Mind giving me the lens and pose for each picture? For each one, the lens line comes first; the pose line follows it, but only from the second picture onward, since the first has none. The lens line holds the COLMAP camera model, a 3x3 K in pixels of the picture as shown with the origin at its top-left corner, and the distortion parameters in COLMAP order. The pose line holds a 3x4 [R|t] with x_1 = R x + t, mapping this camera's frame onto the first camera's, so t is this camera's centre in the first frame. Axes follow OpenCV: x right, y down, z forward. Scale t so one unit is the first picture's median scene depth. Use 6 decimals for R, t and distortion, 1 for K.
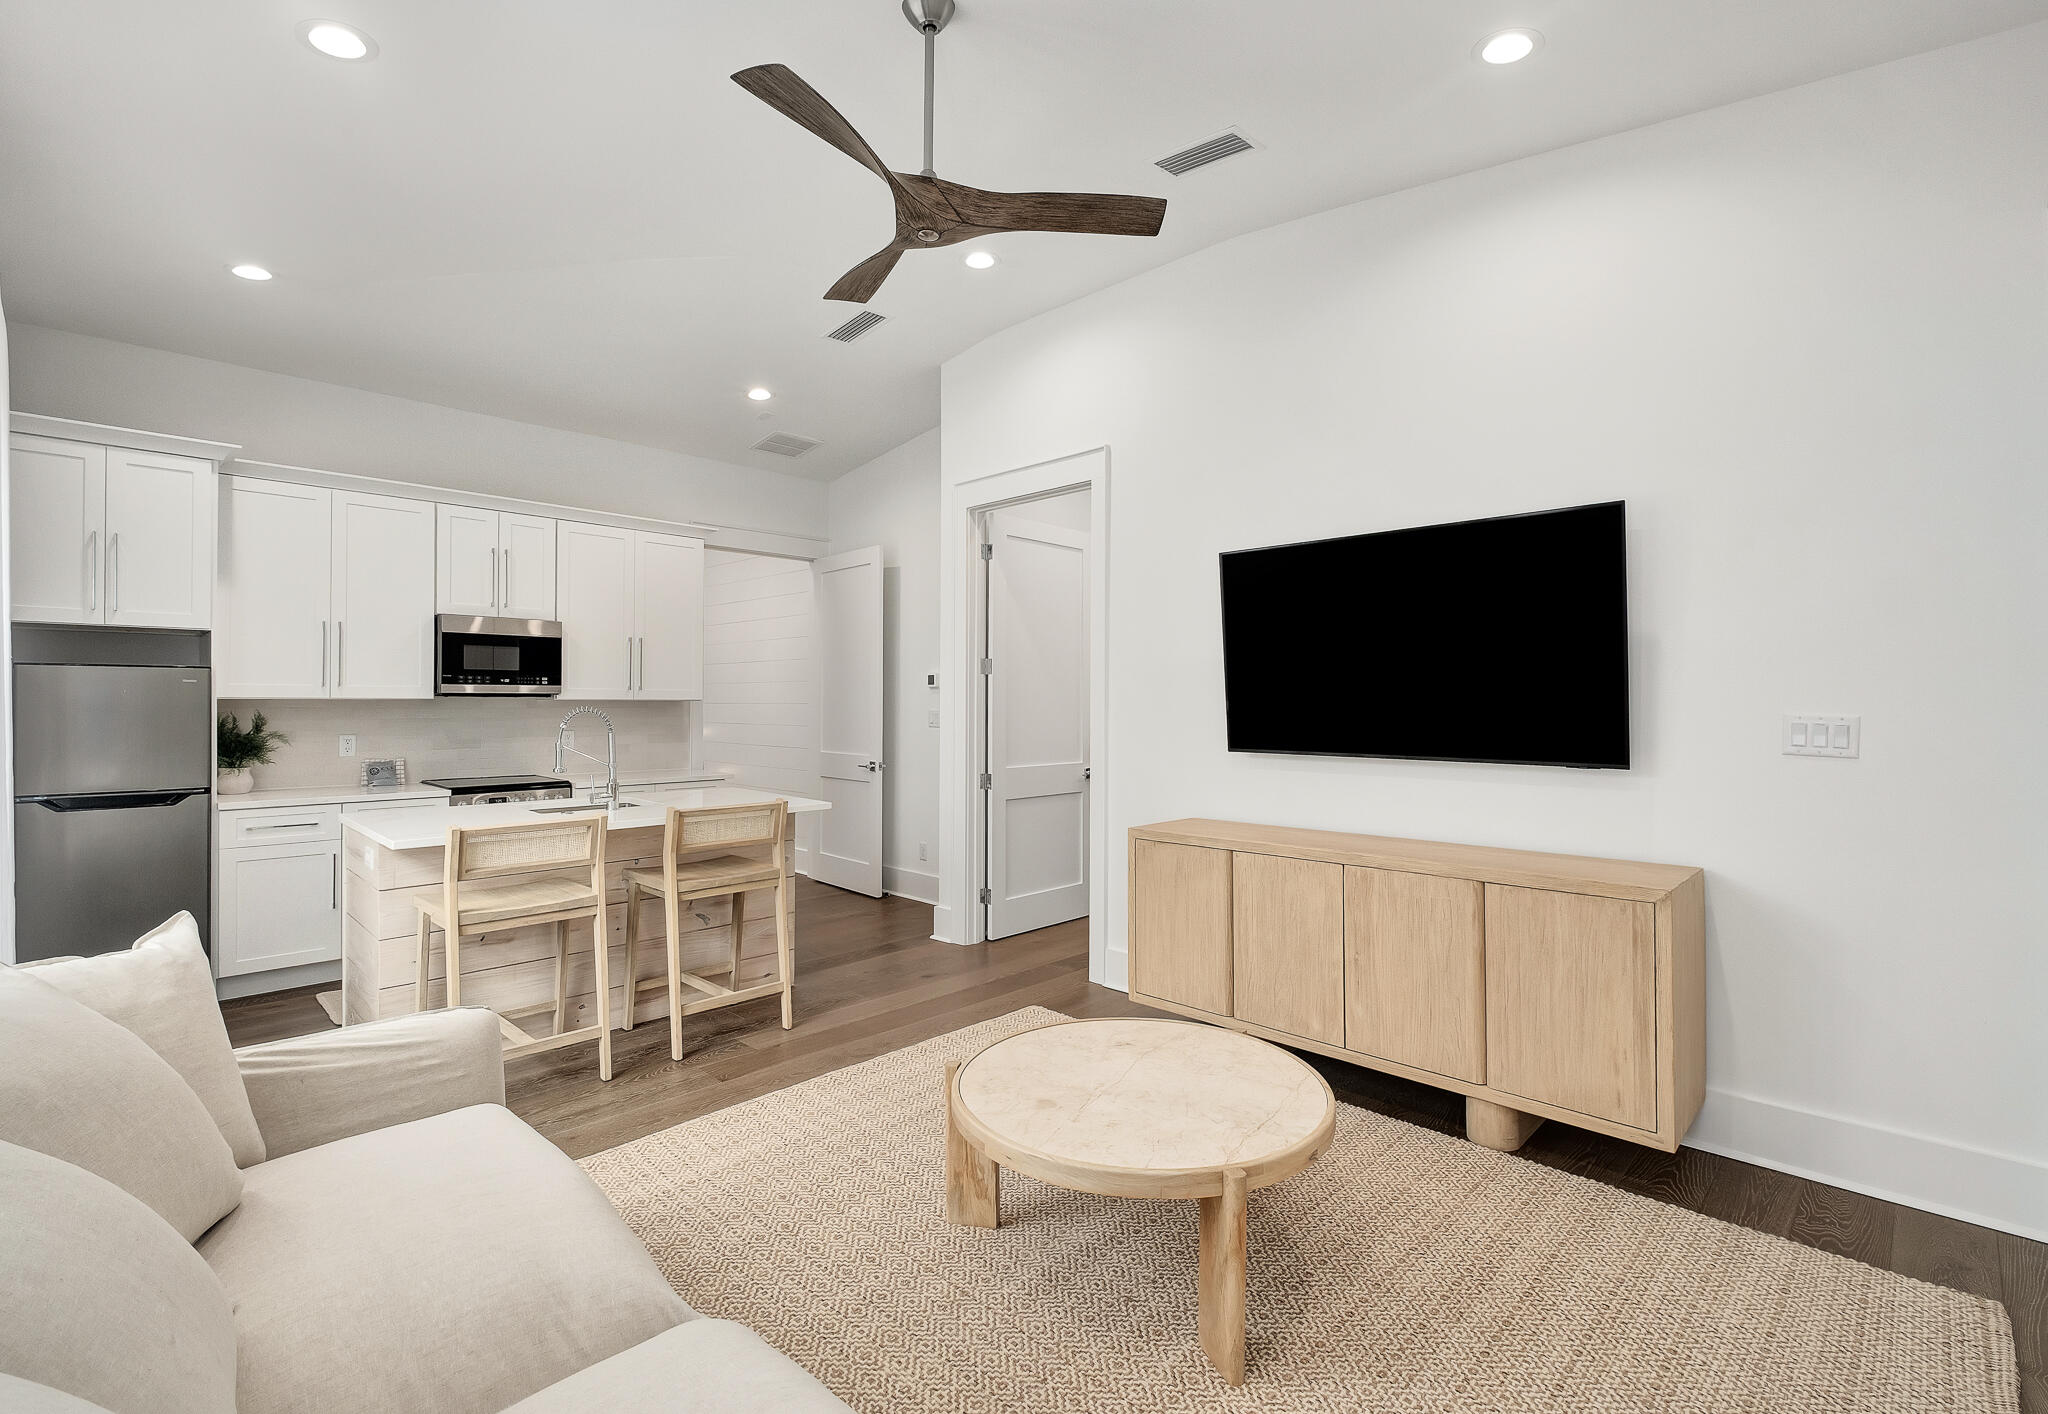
lens RADIAL K [[951.5, 0, 1032.1], [0, 951.5, 707.9], [0, 0, 1]] dist [0.011419, 0.000499]
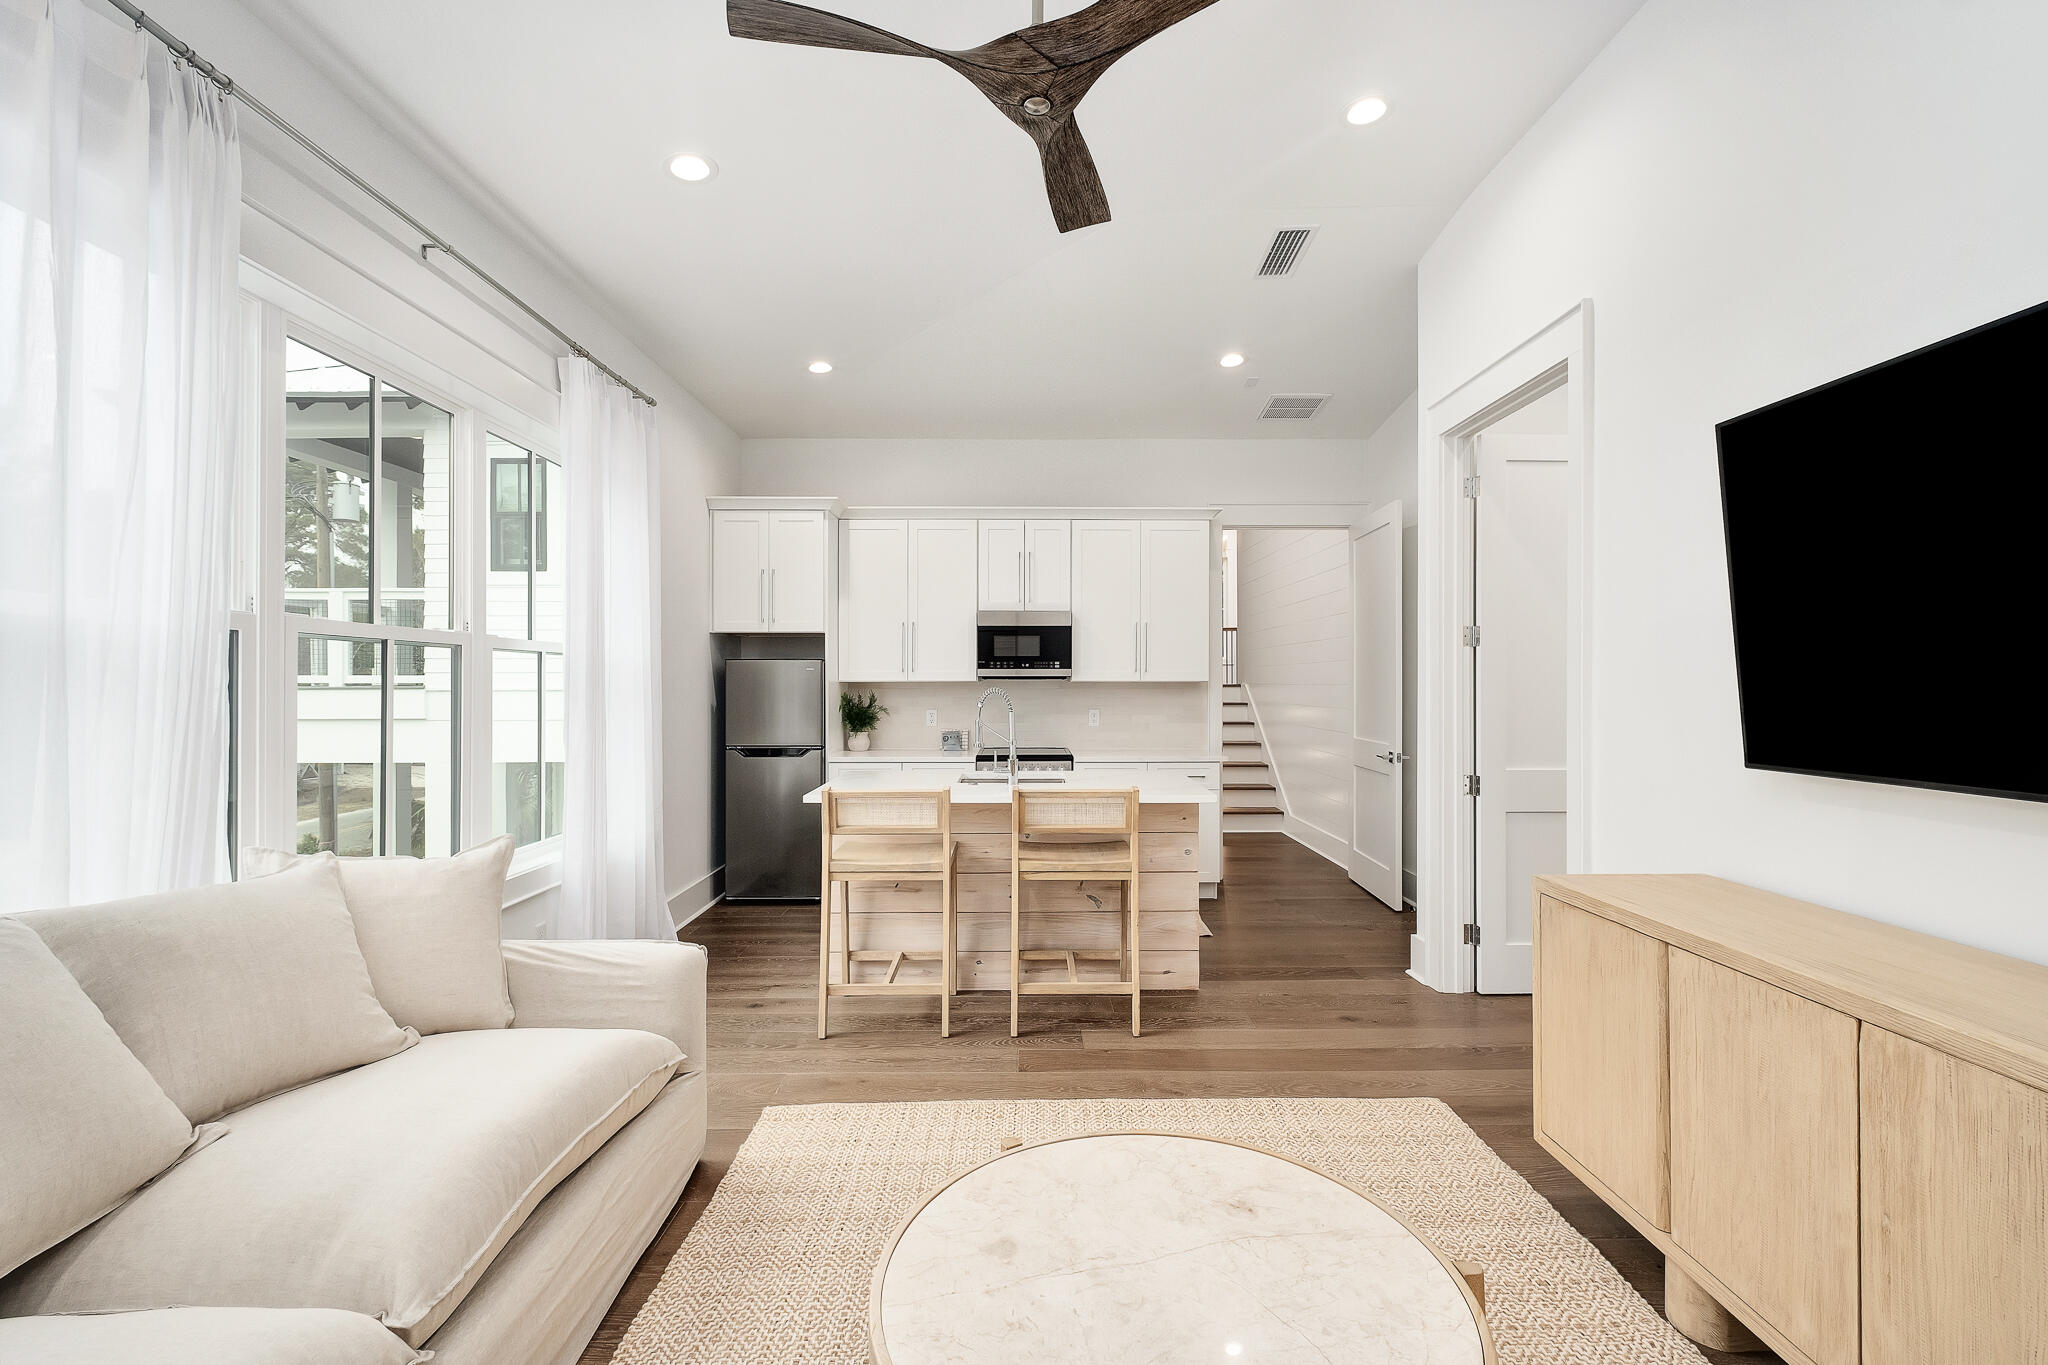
lens RADIAL K [[893.4, 0, 1015.1], [0, 893.4, 688.6], [0, 0, 1]] dist [0.006177, -0.005107]
pose [[0.698572, 0.001585, -0.715538, 0.265780], [-0.001571, 0.999999, 0.000682, -0.001241], [0.715538, 0.000648, 0.698574, 0.288797]]
